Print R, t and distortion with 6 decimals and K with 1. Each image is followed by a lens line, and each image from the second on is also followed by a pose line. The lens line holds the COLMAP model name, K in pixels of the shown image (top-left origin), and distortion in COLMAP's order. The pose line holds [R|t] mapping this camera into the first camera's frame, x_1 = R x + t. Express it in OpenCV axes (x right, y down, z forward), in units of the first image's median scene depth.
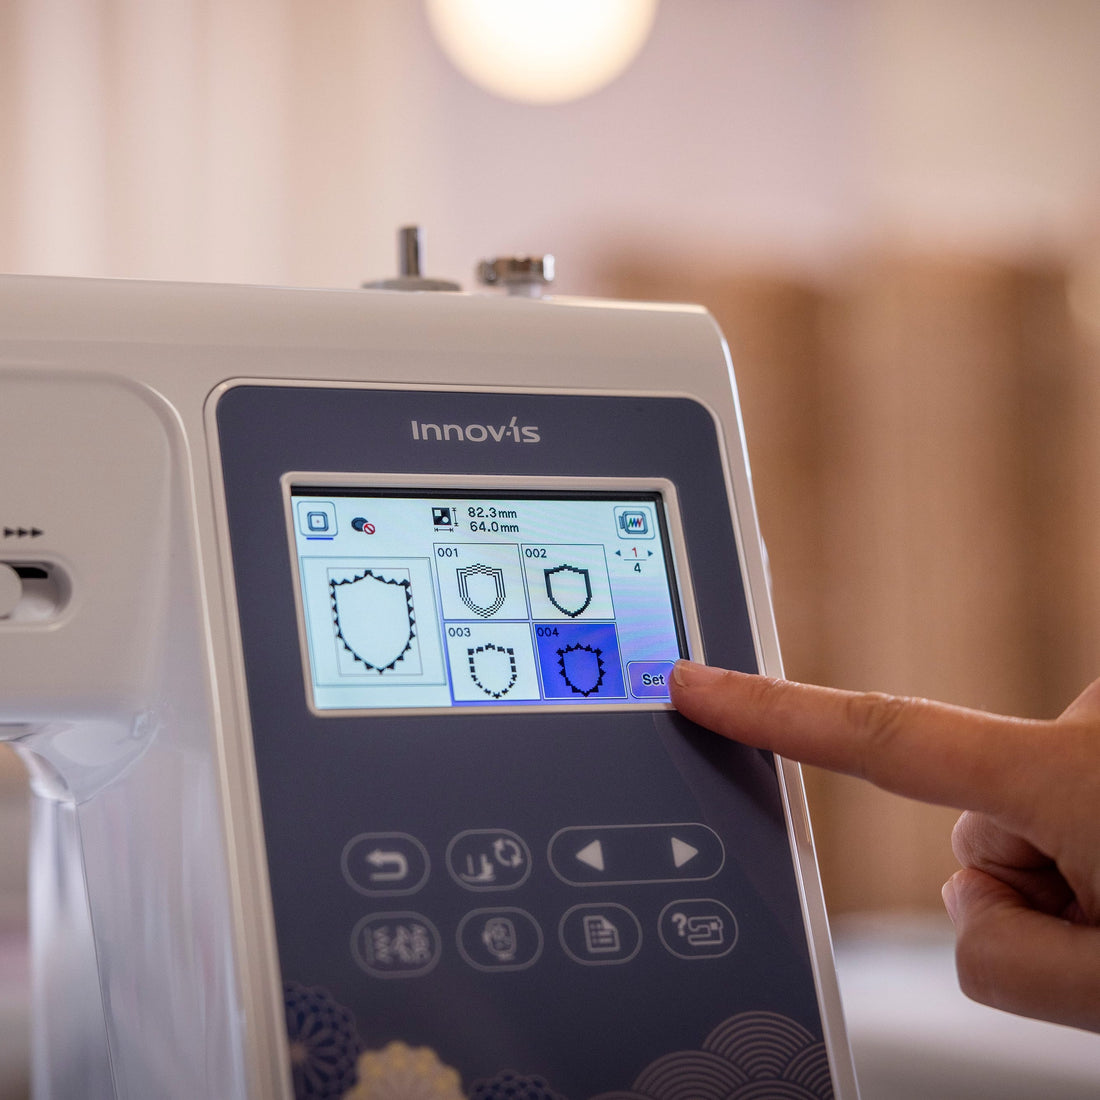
lens RADIAL K [[2847.6, 0, 552.2], [0, 2847.6, 548.7], [0, 0, 1]] dist [-0.022915, 0.545928]
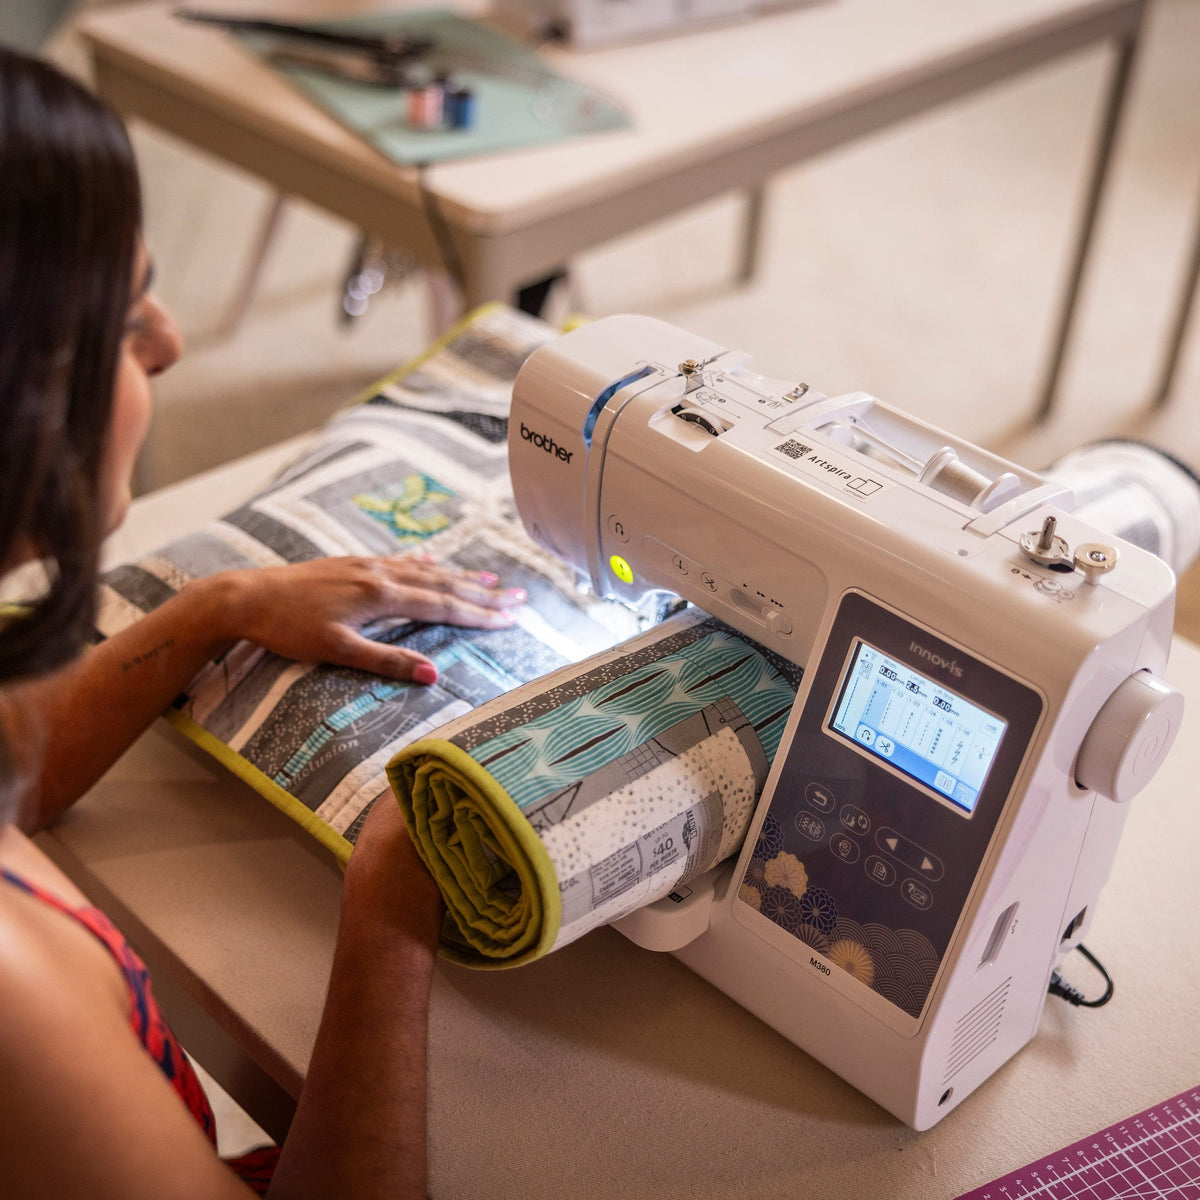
lens RADIAL K [[1834.2, 0, 603.2], [0, 1834.2, 564.9], [0, 0, 1]] dist [-0.018985, 0.045448]
pose [[0.387270, 0.558172, -0.733802, 0.913277], [0.001434, 0.795545, 0.605893, -1.002809], [0.921965, -0.235697, 0.307290, 0.366717]]
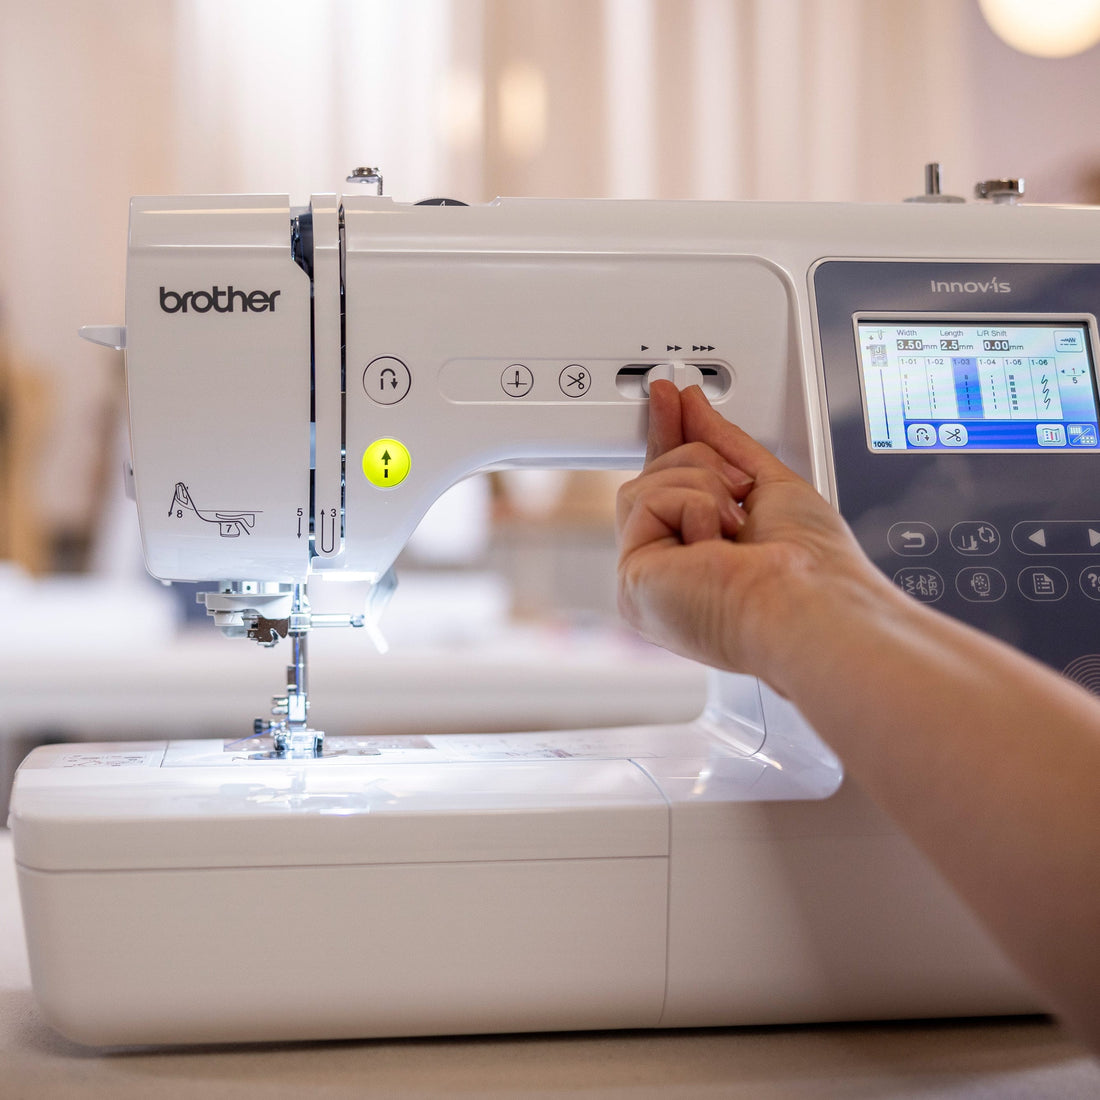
lens RADIAL K [[1992.5, 0, 473.9], [0, 1992.5, 488.7], [0, 0, 1]] dist [-0.019108, 0.024531]
pose [[0.959212, 0.009504, -0.282528, 0.025935], [0.004643, 0.998770, 0.049361, 0.019433], [0.282650, -0.048659, 0.957988, -0.218160]]
